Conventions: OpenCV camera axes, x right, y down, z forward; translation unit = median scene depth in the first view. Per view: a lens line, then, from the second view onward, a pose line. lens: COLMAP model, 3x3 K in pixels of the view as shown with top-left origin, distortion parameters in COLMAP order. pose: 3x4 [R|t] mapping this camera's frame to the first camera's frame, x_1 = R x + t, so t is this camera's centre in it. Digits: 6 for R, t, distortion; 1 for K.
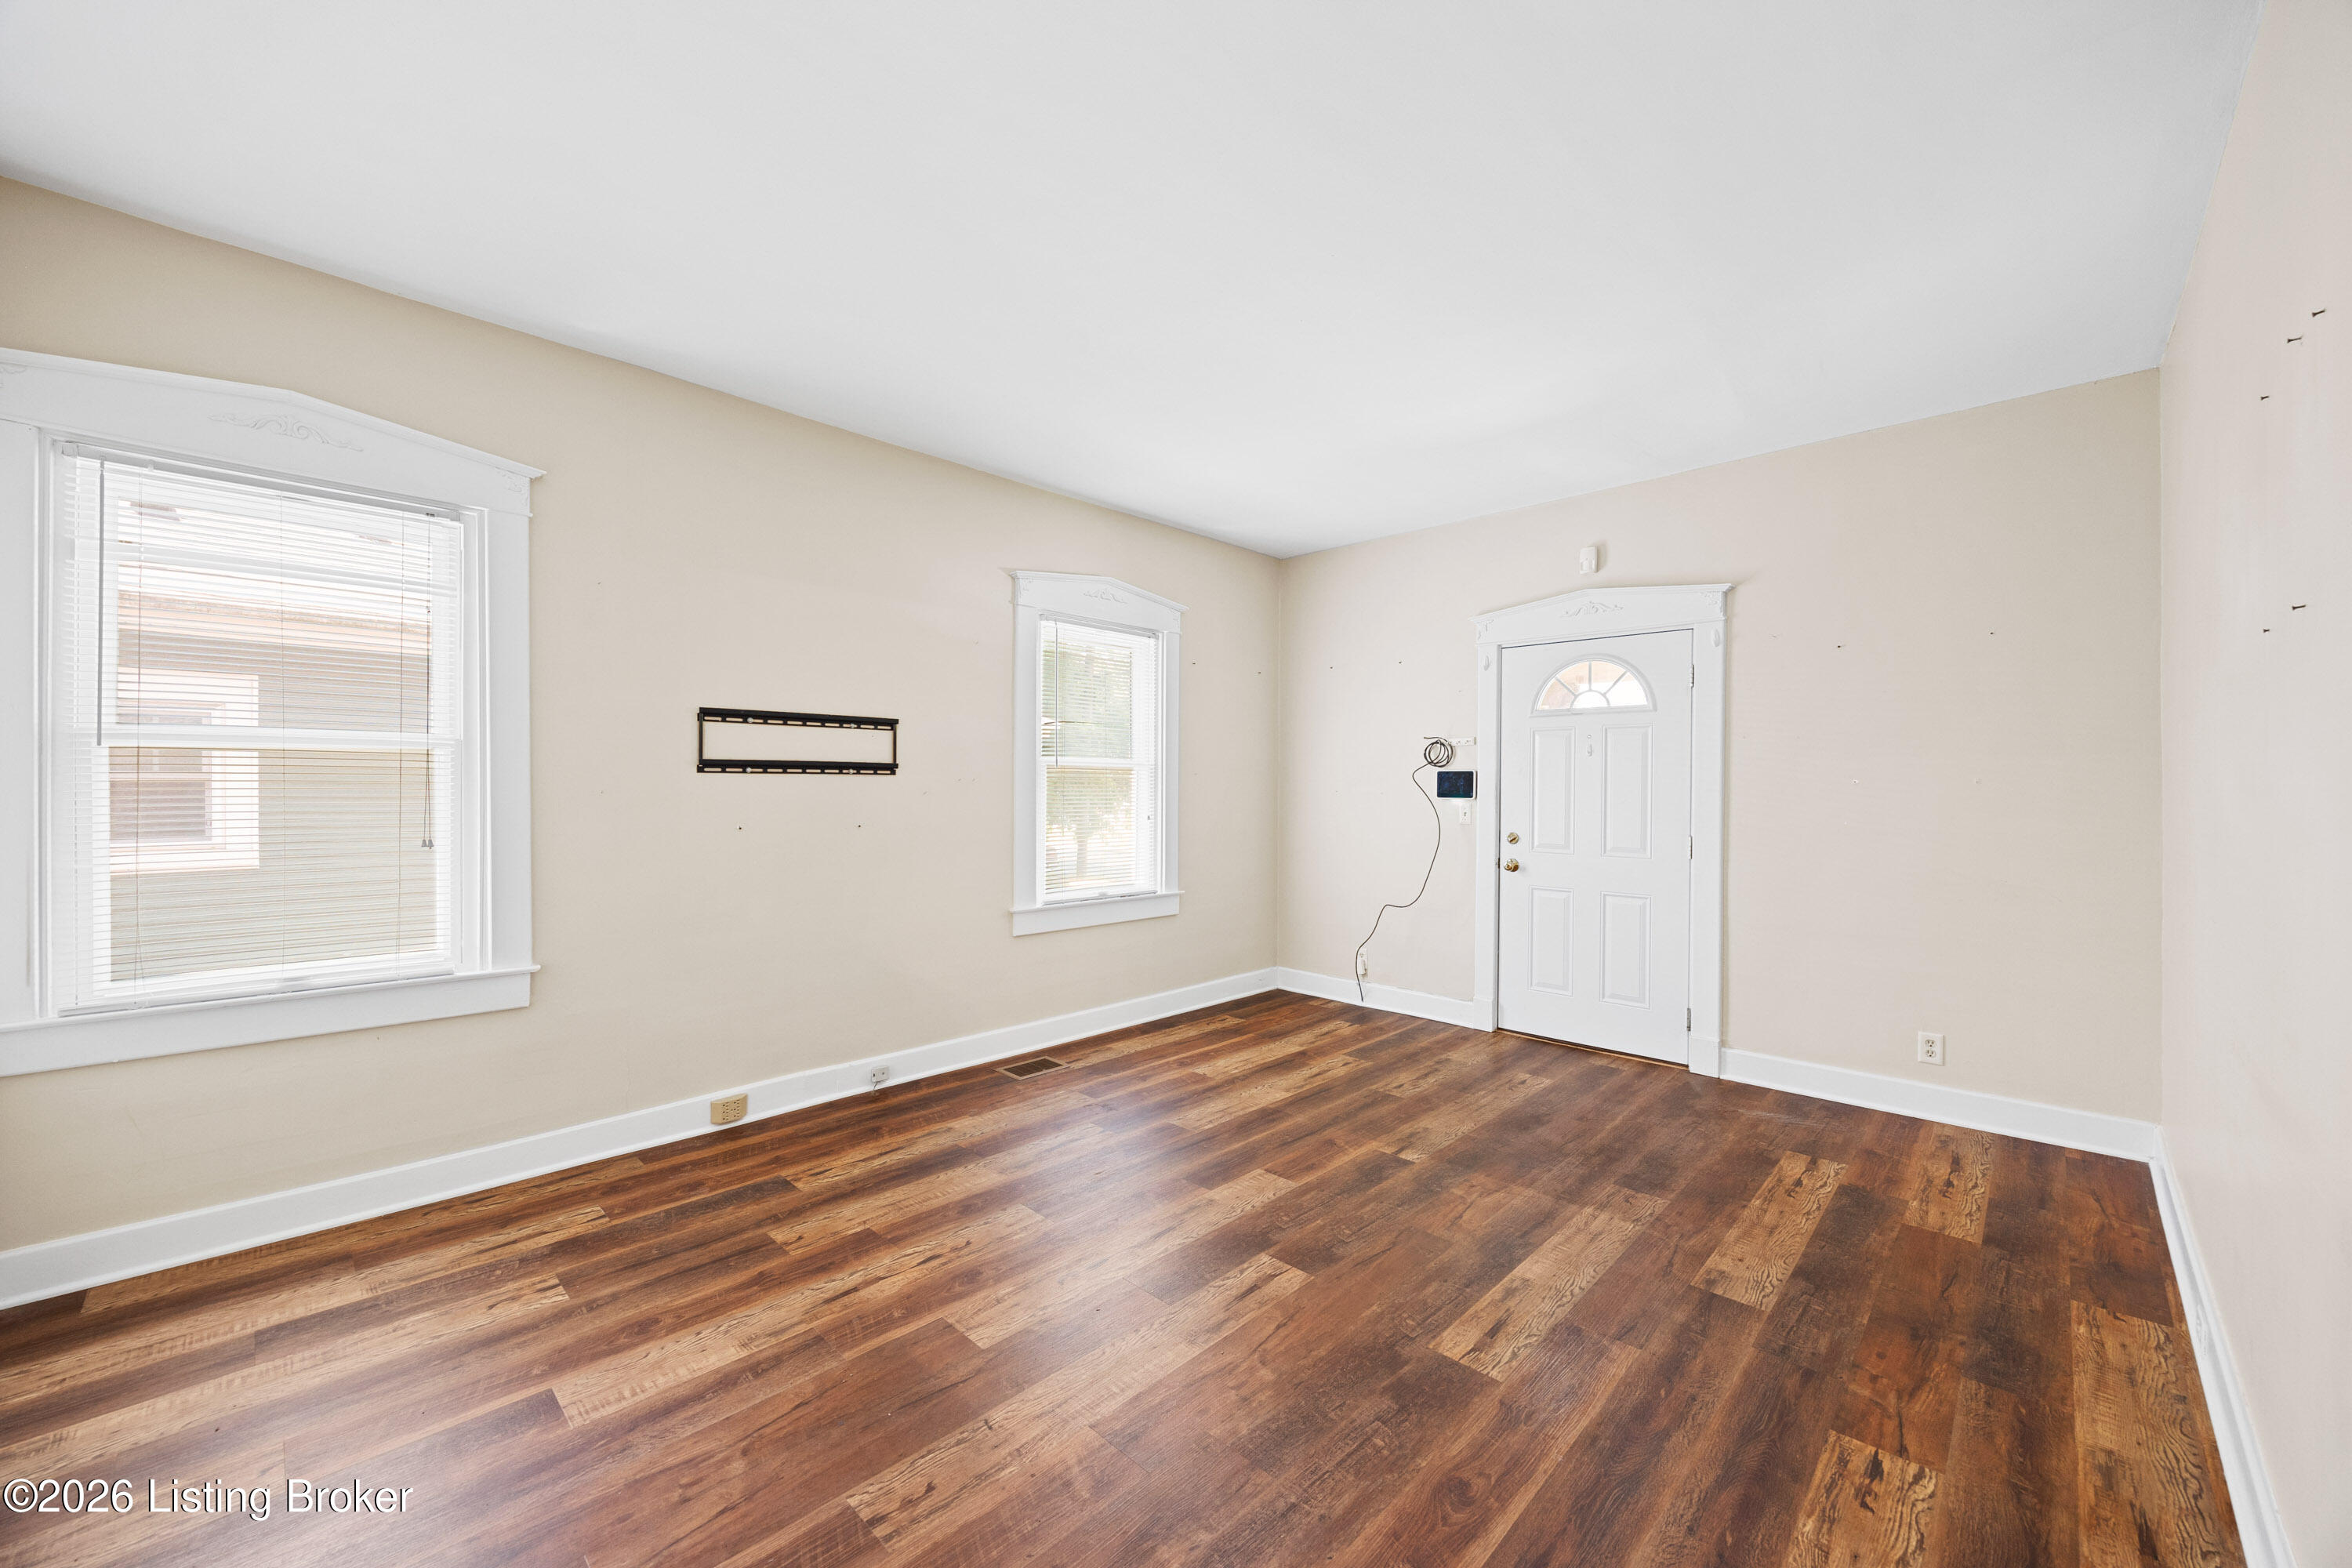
lens RADIAL K [[912.5, 0, 1176.0], [0, 912.5, 784.0], [0, 0, 1]] dist [-0.002391, 0.003227]
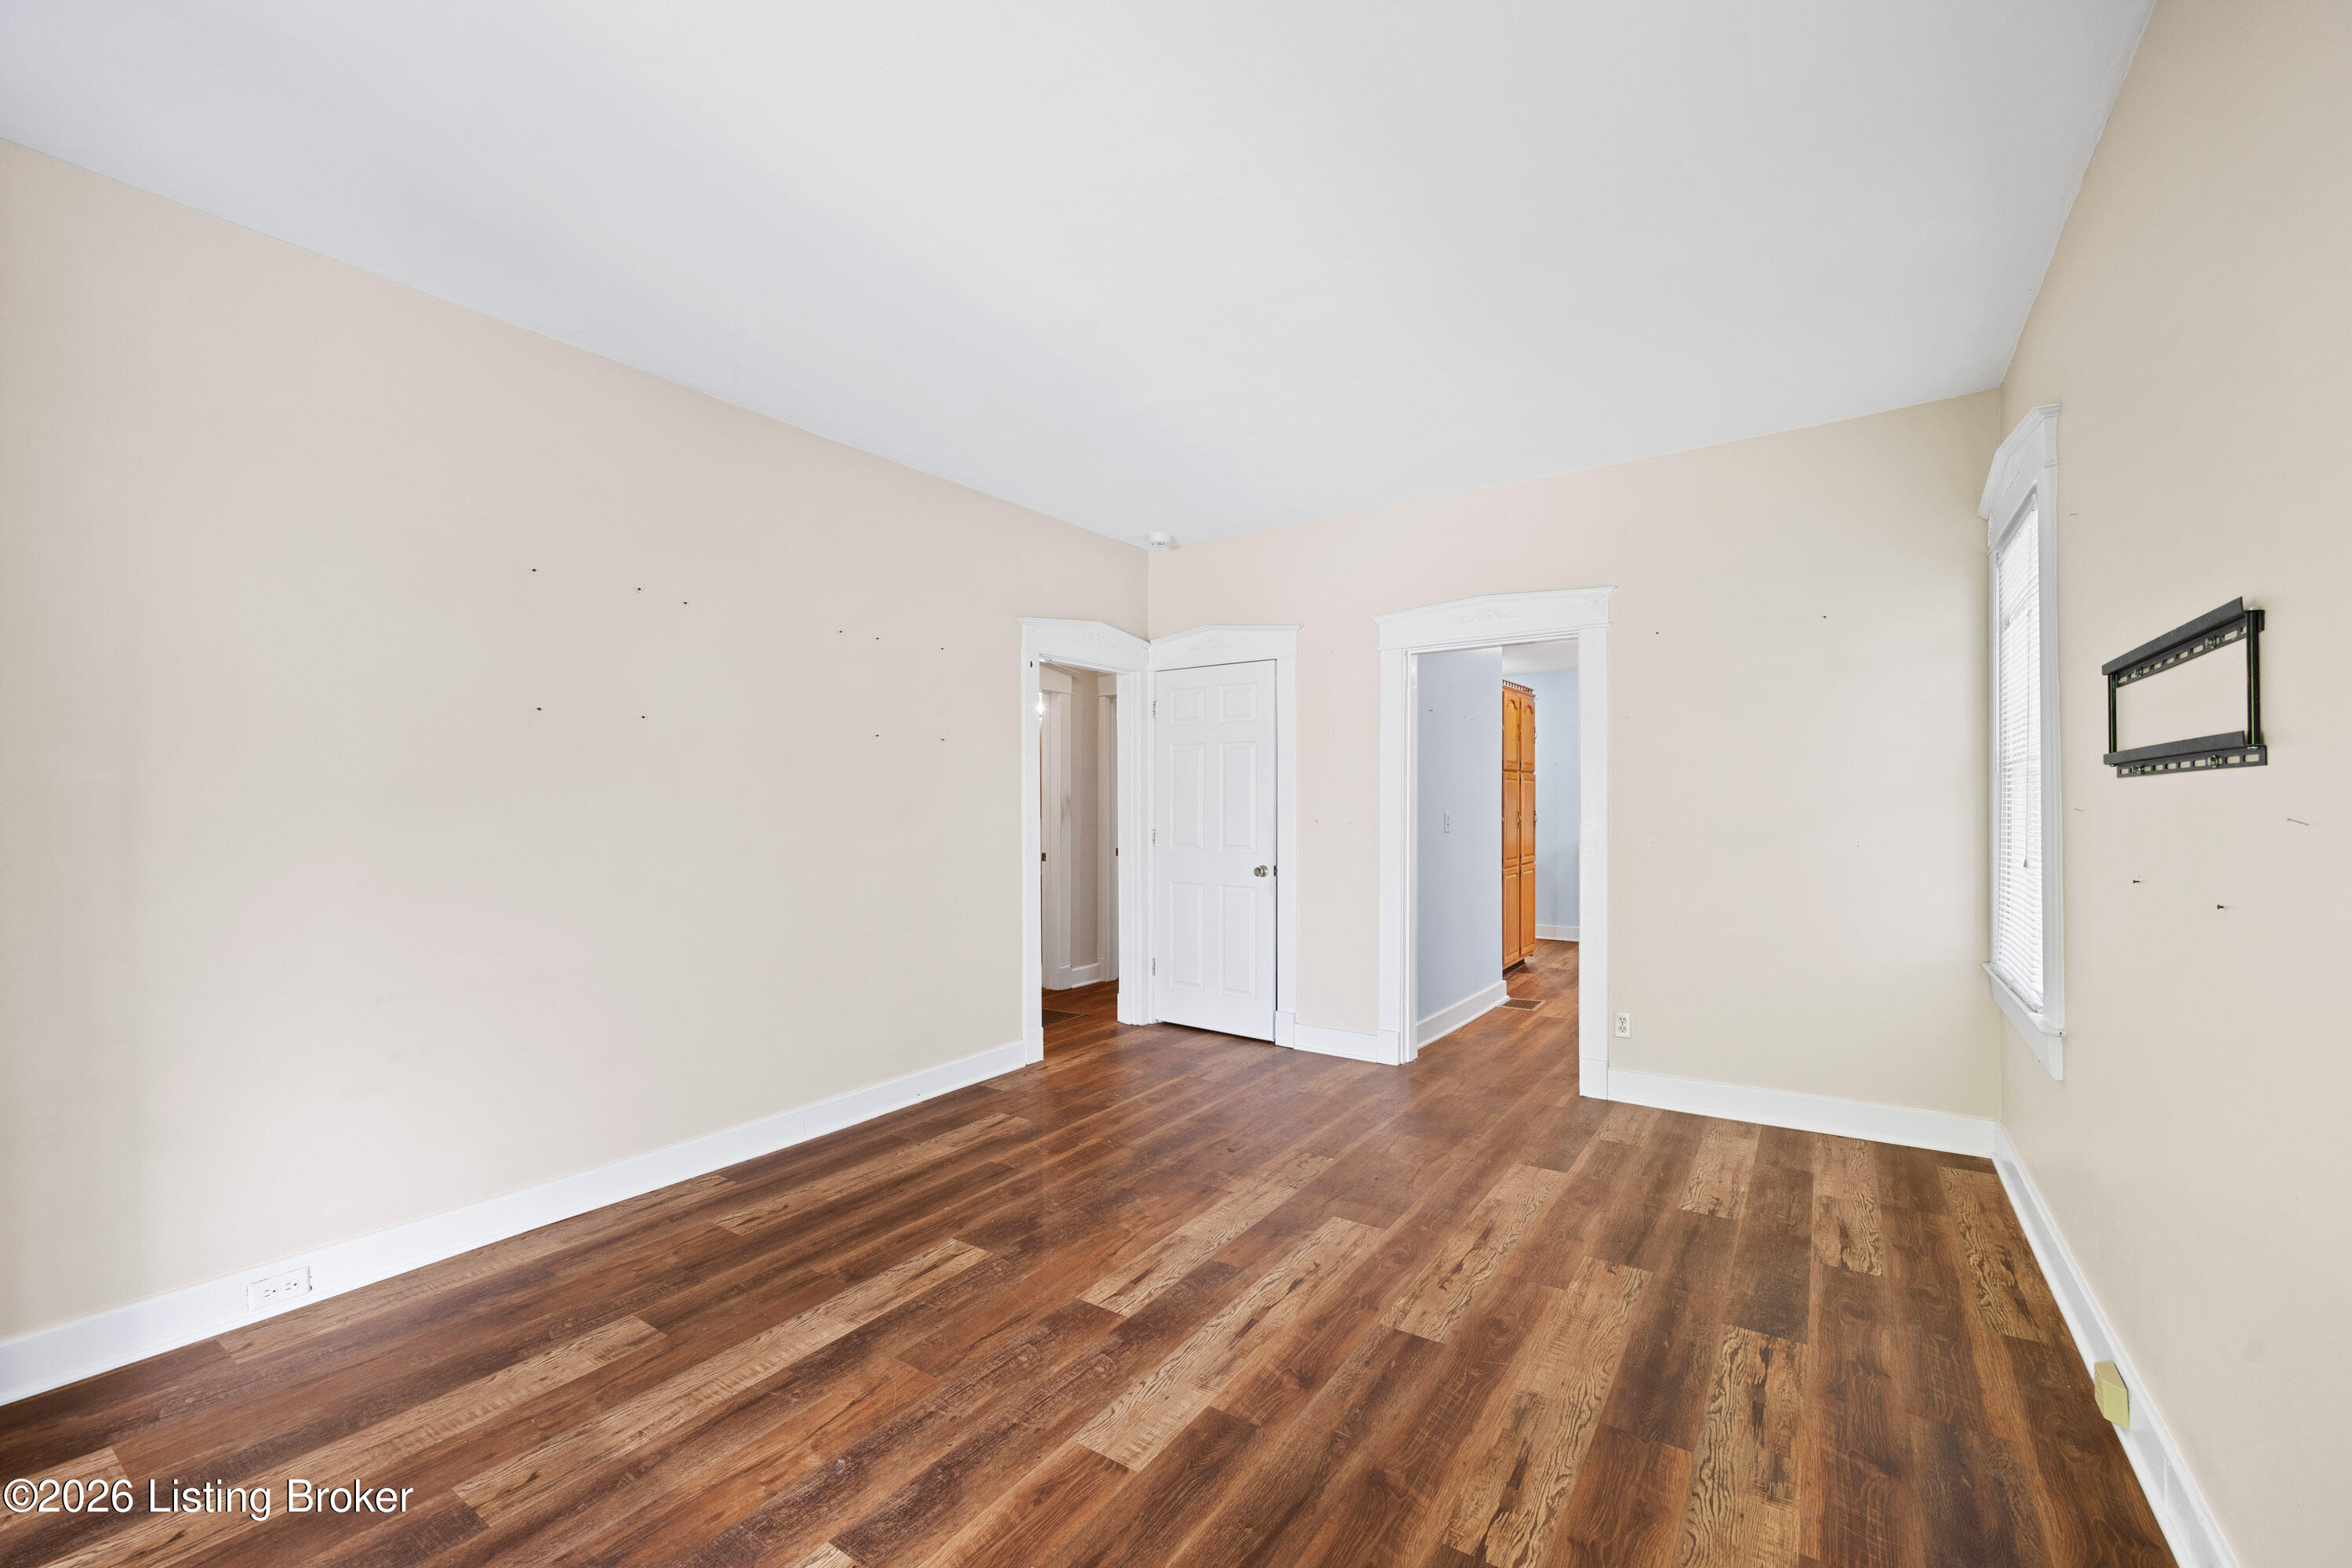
lens RADIAL K [[927.2, 0, 1226.6], [0, 927.2, 806.0], [0, 0, 1]] dist [0.000461, 0.000064]
pose [[-0.978249, -0.000860, -0.207431, 0.140656], [-0.000538, 0.999999, -0.001606, 0.007100], [0.207432, -0.001460, -0.978248, 1.412129]]
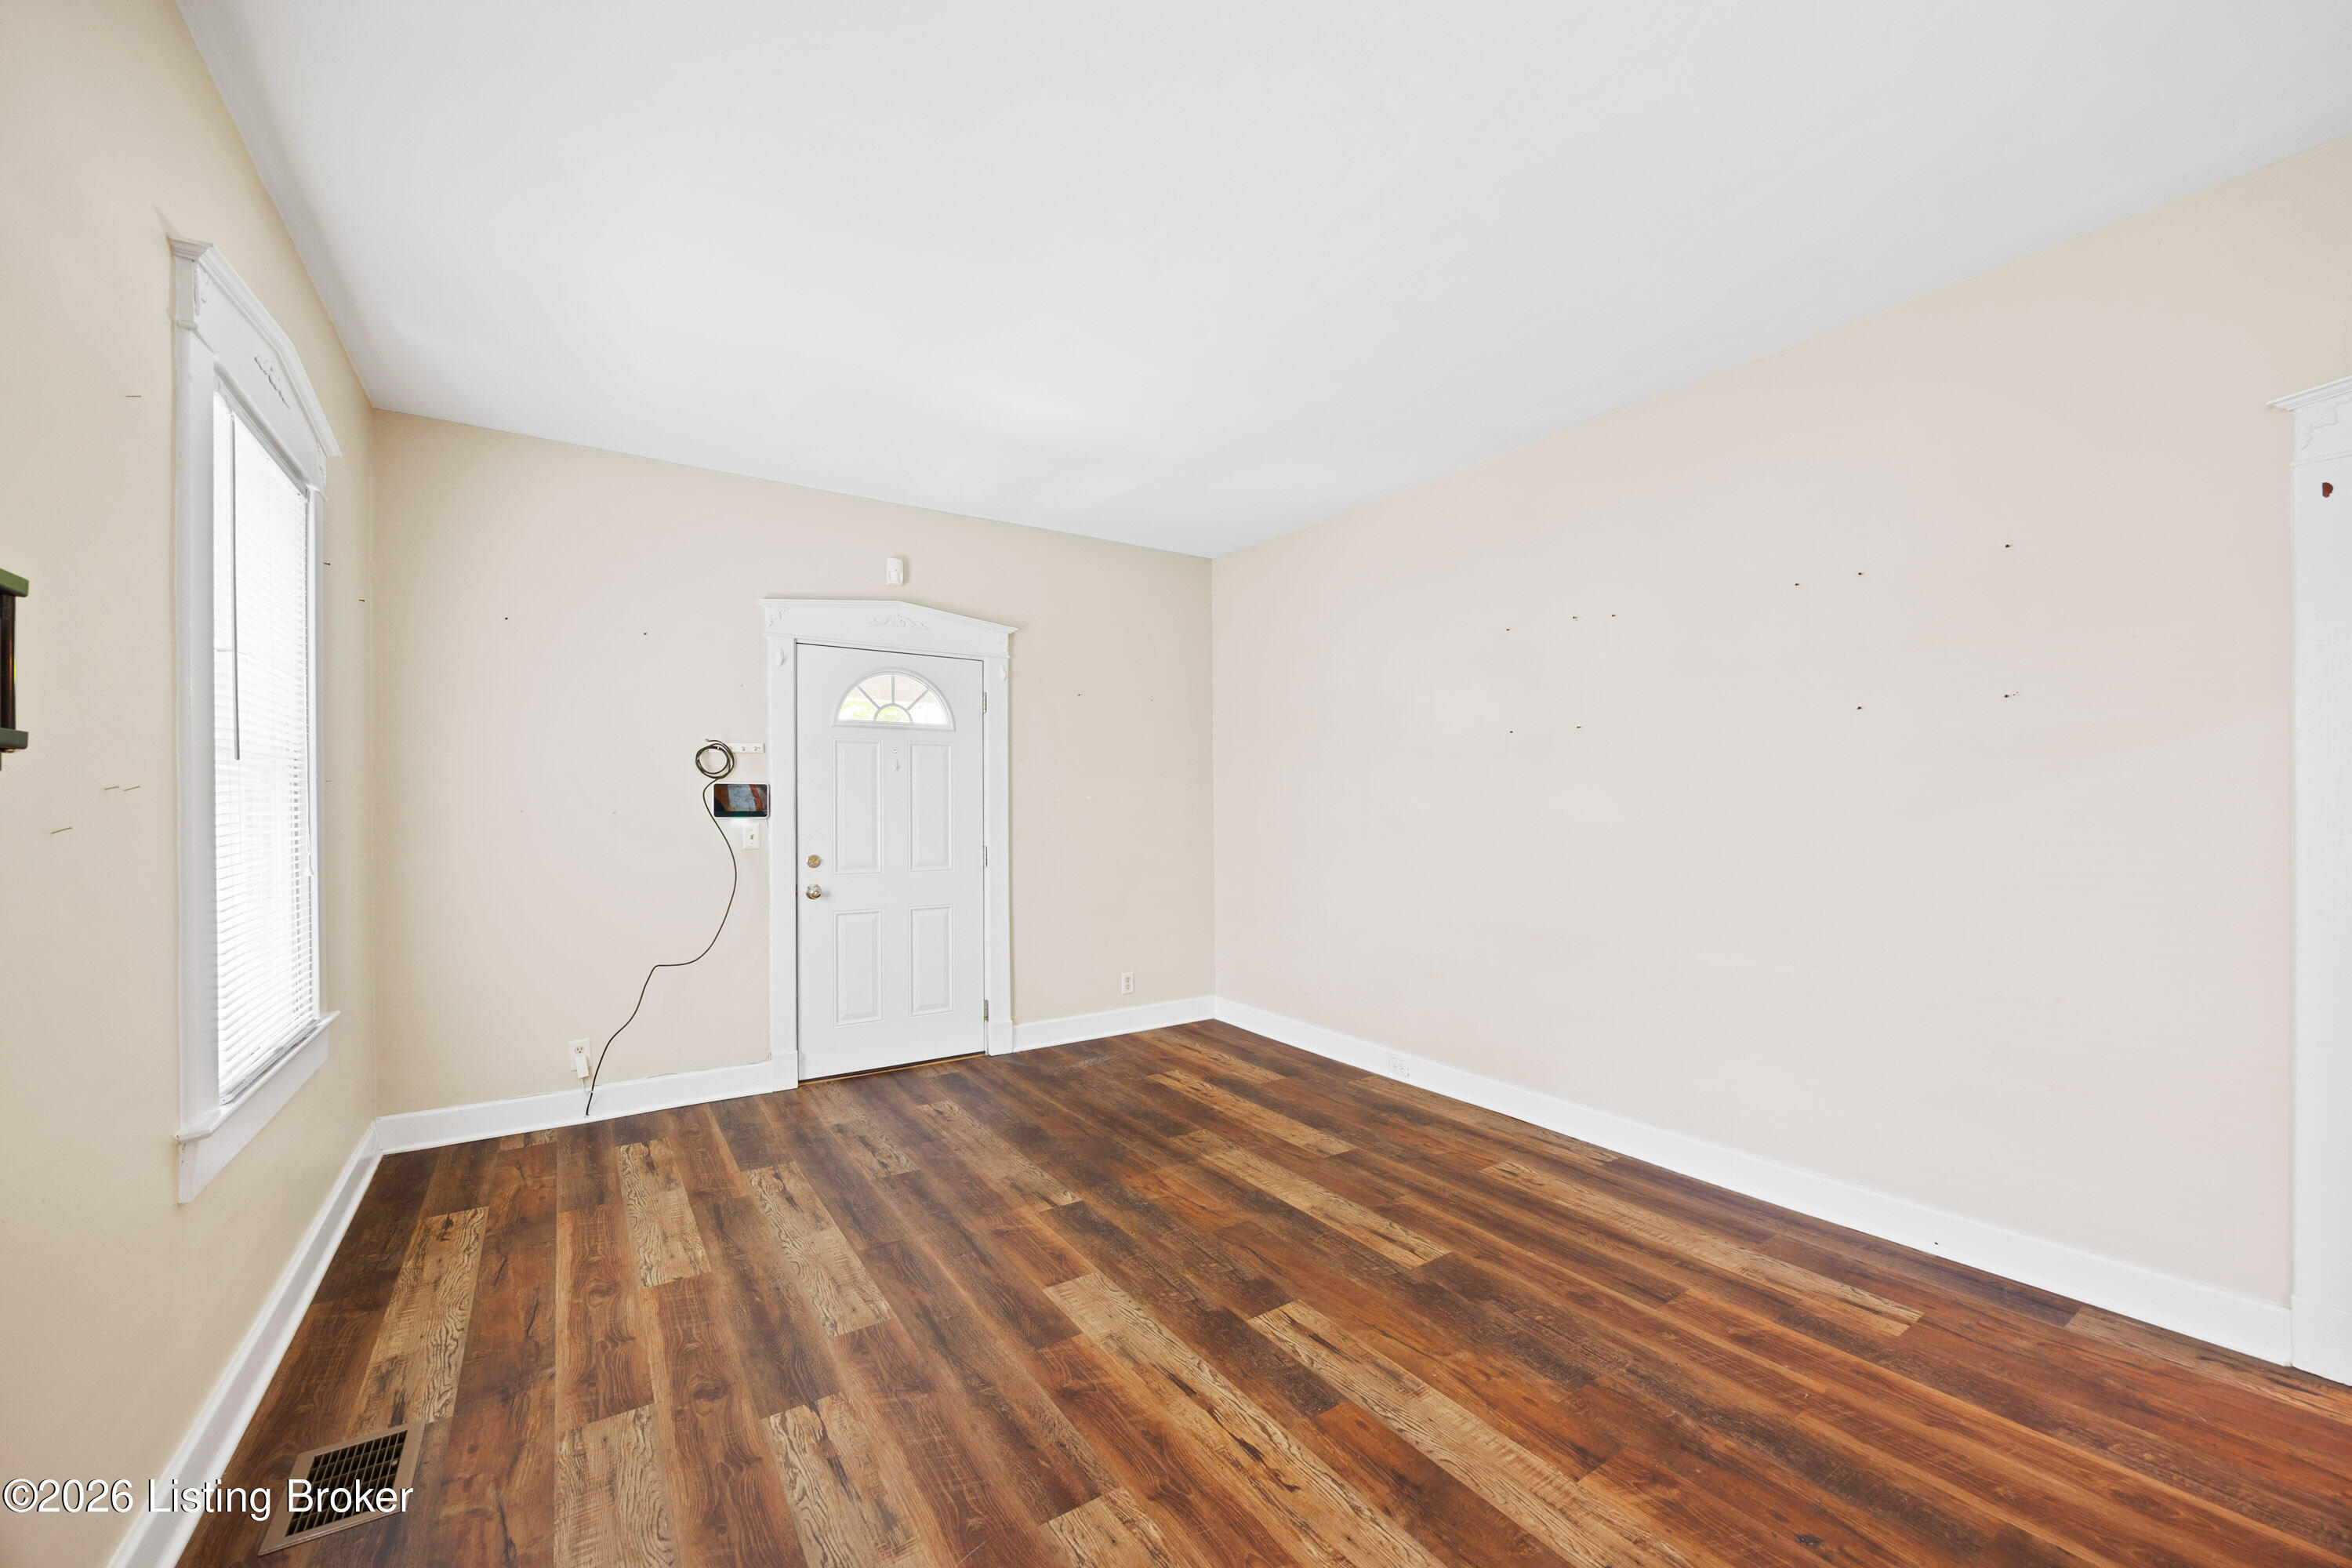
lens RADIAL K [[916.6, 0, 1176.5], [0, 916.6, 810.3], [0, 0, 1]] dist [-0.002004, -0.000193]
pose [[0.193595, -0.010789, 0.981022, -0.586982], [0.000972, 0.999941, 0.010805, 0.001194], [-0.981081, -0.001138, 0.193594, 0.657365]]
